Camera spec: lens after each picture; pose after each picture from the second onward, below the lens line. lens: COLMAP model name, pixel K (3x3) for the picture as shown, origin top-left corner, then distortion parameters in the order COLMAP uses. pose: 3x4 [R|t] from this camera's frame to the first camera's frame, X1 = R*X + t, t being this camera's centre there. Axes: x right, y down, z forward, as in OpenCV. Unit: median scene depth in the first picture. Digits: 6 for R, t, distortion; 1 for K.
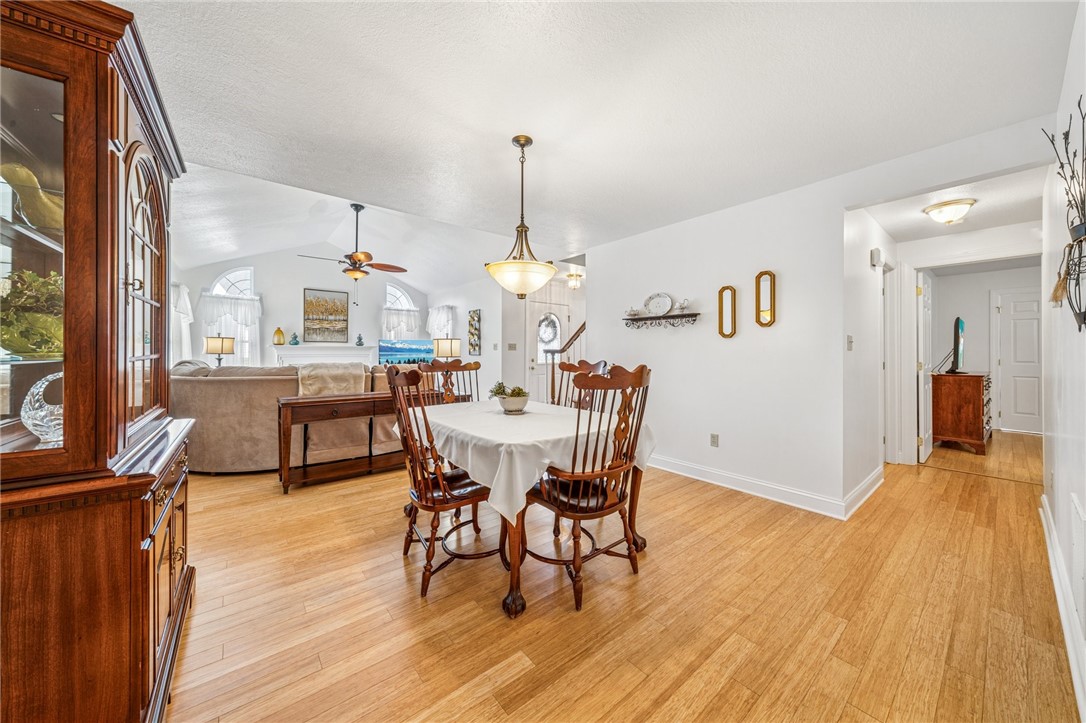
lens RADIAL K [[373.8, 0, 546.2], [0, 373.8, 355.1], [0, 0, 1]] dist [0.016877, 0.001571]
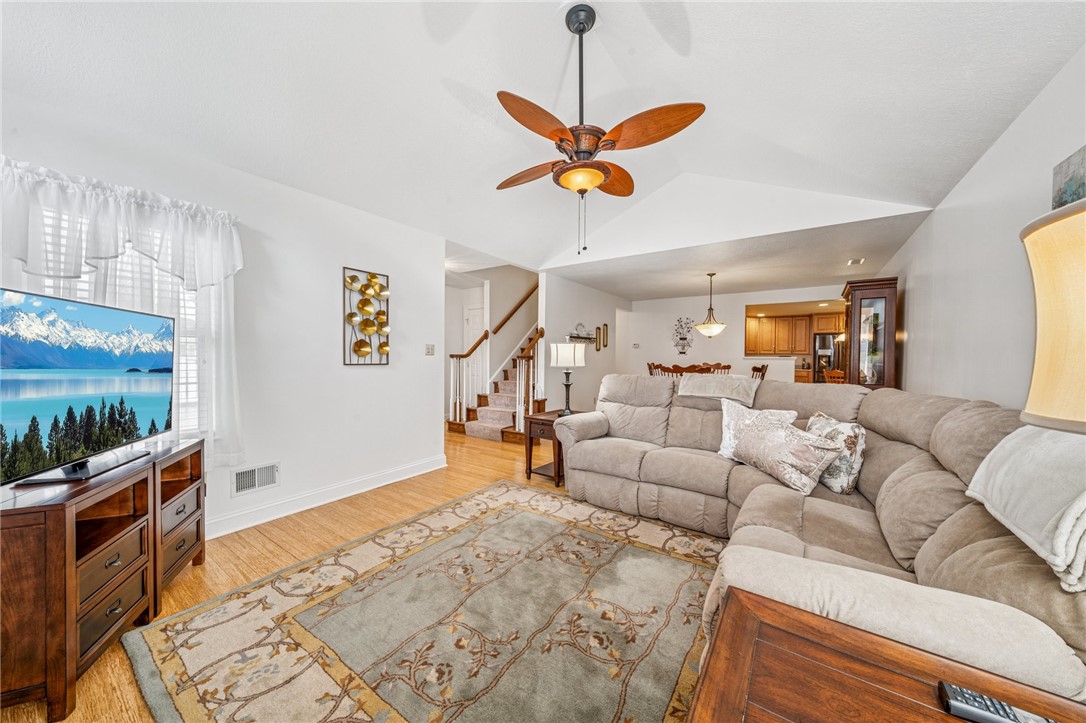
lens RADIAL K [[373.8, 0, 536.5], [0, 373.8, 356.8], [0, 0, 1]] dist [0.016877, 0.001571]
pose [[-0.260170, -0.004646, 0.965552, -0.708273], [0.000014, 0.999988, 0.004816, -0.013774], [-0.965563, 0.001266, -0.260167, 0.946353]]
